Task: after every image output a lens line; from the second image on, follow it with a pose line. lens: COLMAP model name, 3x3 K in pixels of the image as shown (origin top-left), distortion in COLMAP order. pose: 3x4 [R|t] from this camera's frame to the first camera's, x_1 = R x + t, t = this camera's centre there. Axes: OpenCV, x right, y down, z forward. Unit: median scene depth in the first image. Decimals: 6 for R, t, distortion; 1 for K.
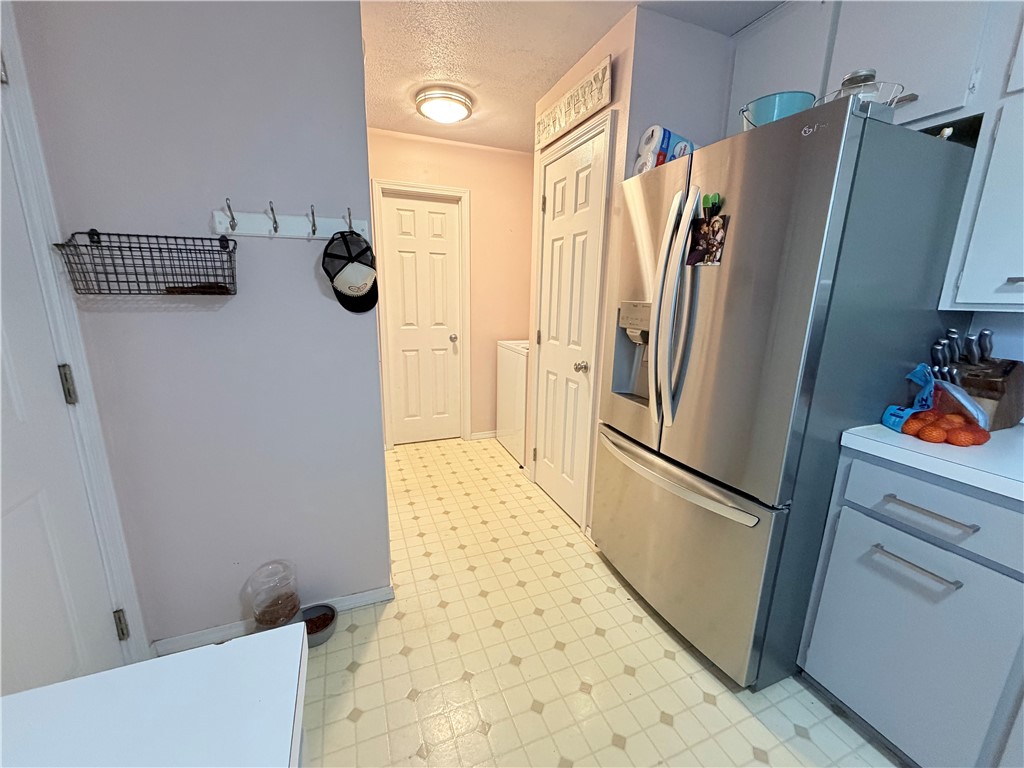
lens RADIAL K [[409.8, 0, 514.1], [0, 409.8, 387.2], [0, 0, 1]] dist [-0.002495, 0.001123]
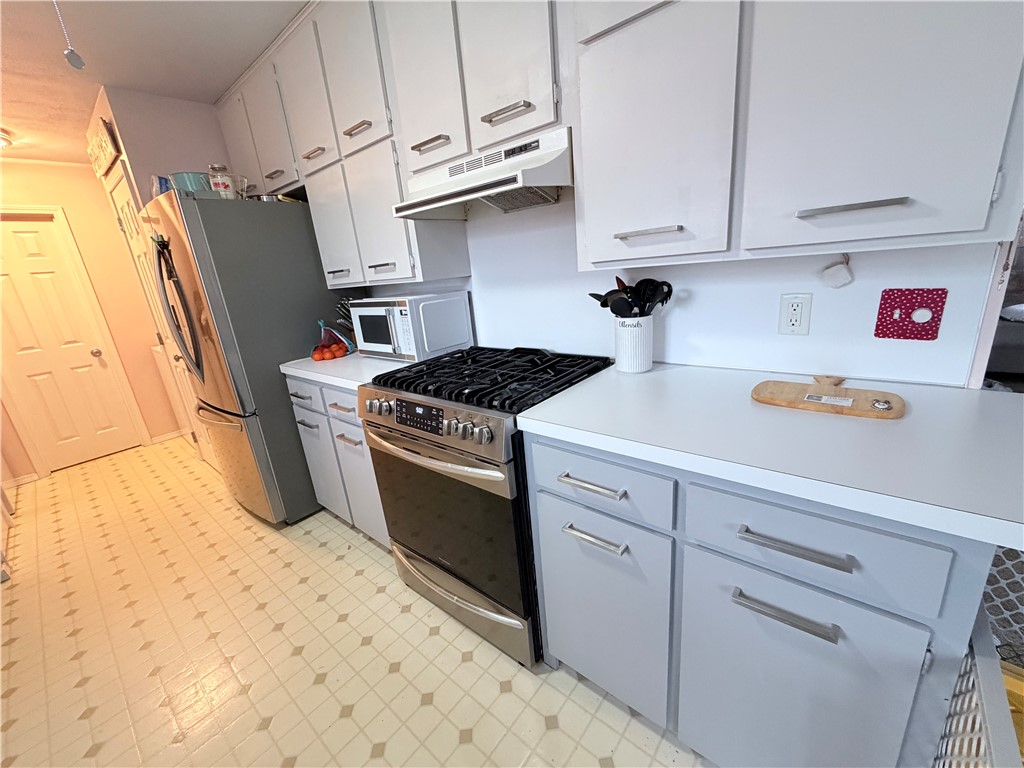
lens RADIAL K [[409.8, 0, 514.8], [0, 409.8, 385.7], [0, 0, 1]] dist [-0.002495, 0.001123]
pose [[0.877906, -0.235577, 0.416874, 0.844415], [0.214975, 0.971843, 0.096470, 0.221806], [-0.427863, 0.004926, 0.903830, -0.948396]]
